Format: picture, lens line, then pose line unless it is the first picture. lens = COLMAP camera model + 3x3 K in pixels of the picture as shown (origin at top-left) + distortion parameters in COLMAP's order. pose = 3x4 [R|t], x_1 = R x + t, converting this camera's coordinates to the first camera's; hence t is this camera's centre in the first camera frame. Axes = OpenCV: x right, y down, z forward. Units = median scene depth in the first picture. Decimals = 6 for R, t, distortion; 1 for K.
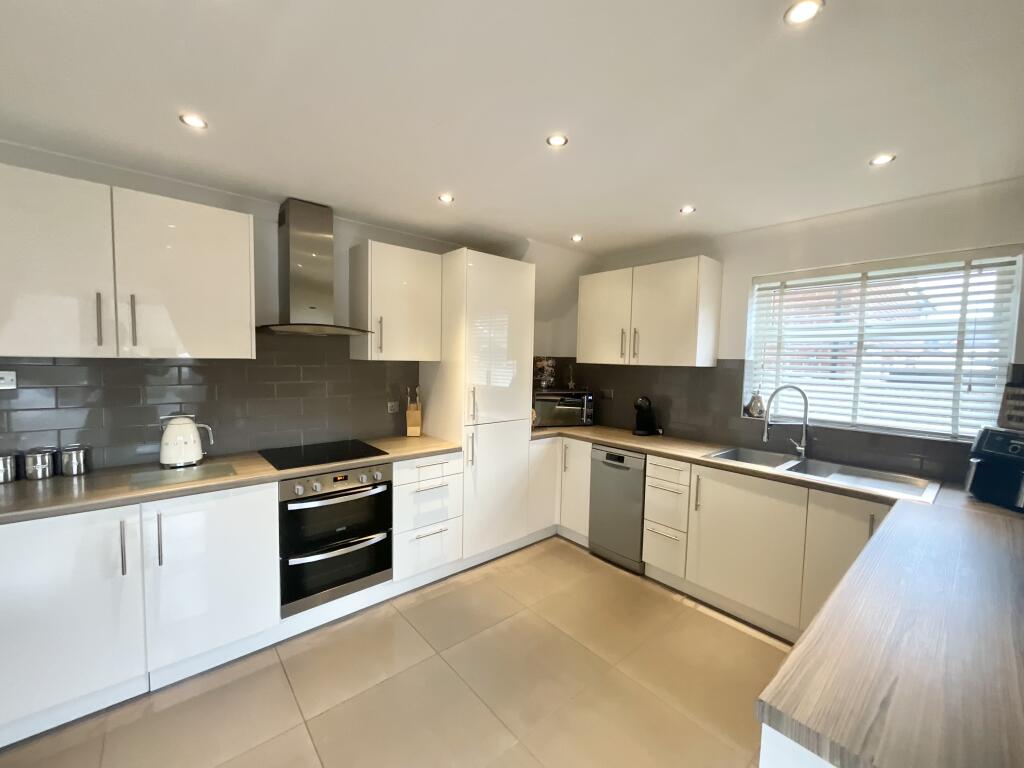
lens RADIAL K [[414.3, 0, 507.6], [0, 414.3, 386.3], [0, 0, 1]] dist [0.005307, -0.002366]
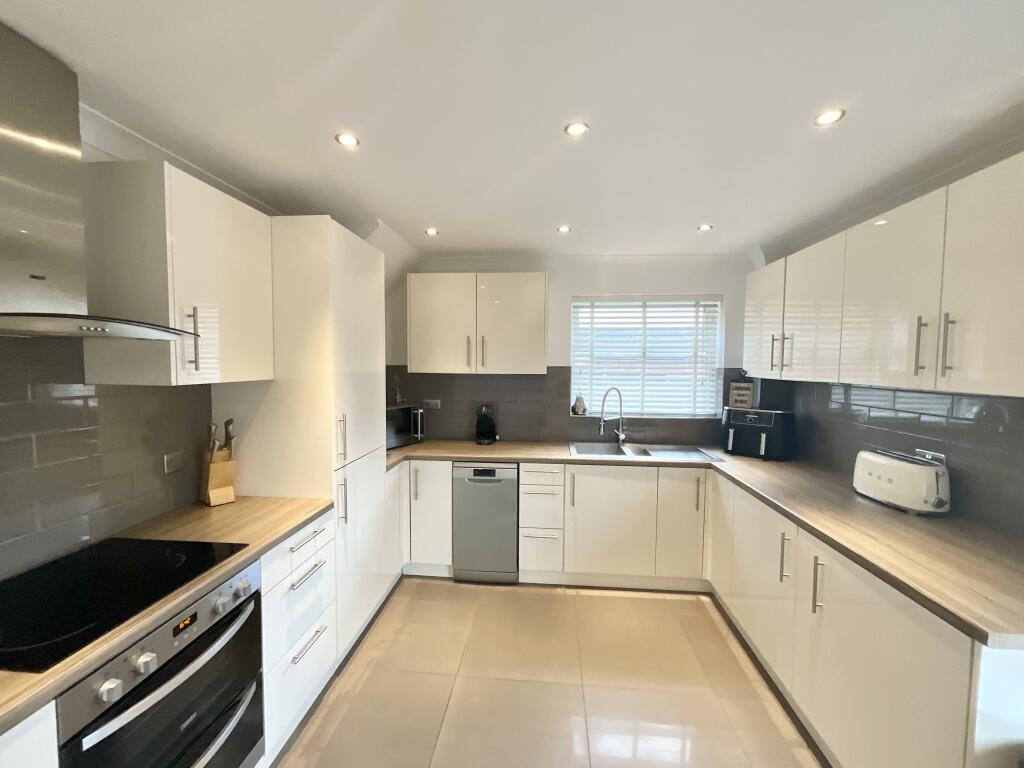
lens RADIAL K [[414.3, 0, 511.3], [0, 414.3, 385.4], [0, 0, 1]] dist [0.005307, -0.002366]
pose [[0.719717, -0.054949, 0.692090, -0.360994], [0.056047, 0.998208, 0.020970, -0.045608], [-0.692002, 0.023697, 0.721506, 0.280133]]
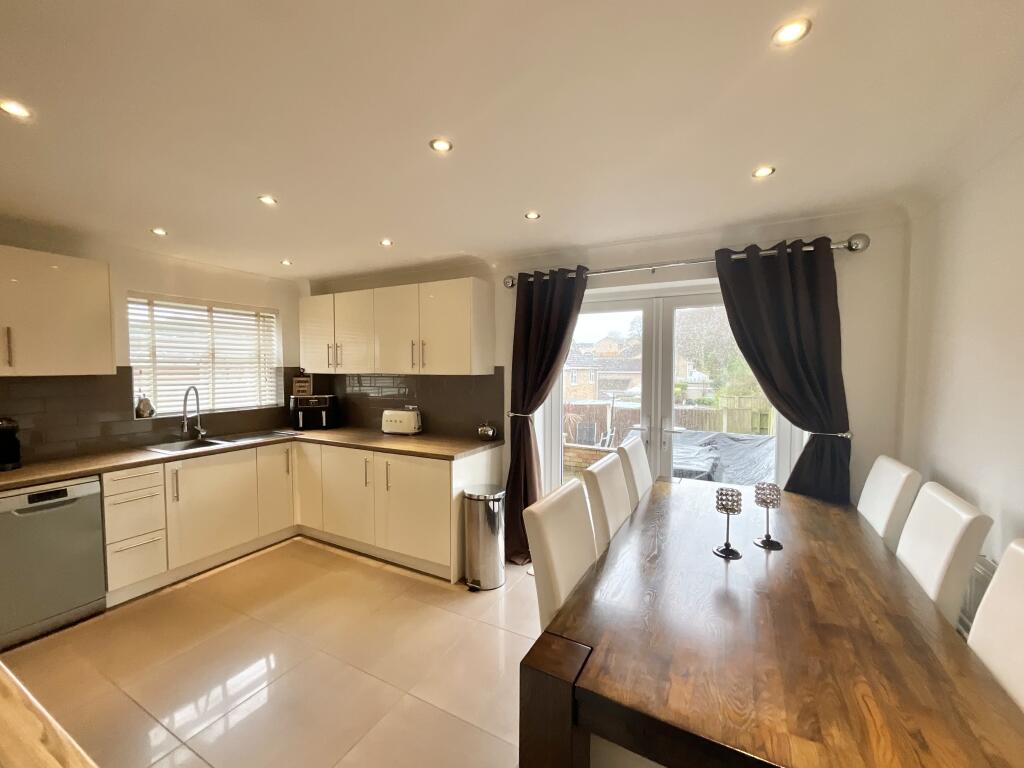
lens RADIAL K [[414.3, 0, 513.3], [0, 414.3, 385.4], [0, 0, 1]] dist [0.005307, -0.002366]
pose [[-0.361061, -0.062436, 0.930450, -0.809614], [0.057107, 0.994403, 0.088888, -0.056046], [-0.930792, 0.085229, -0.355474, 0.467426]]
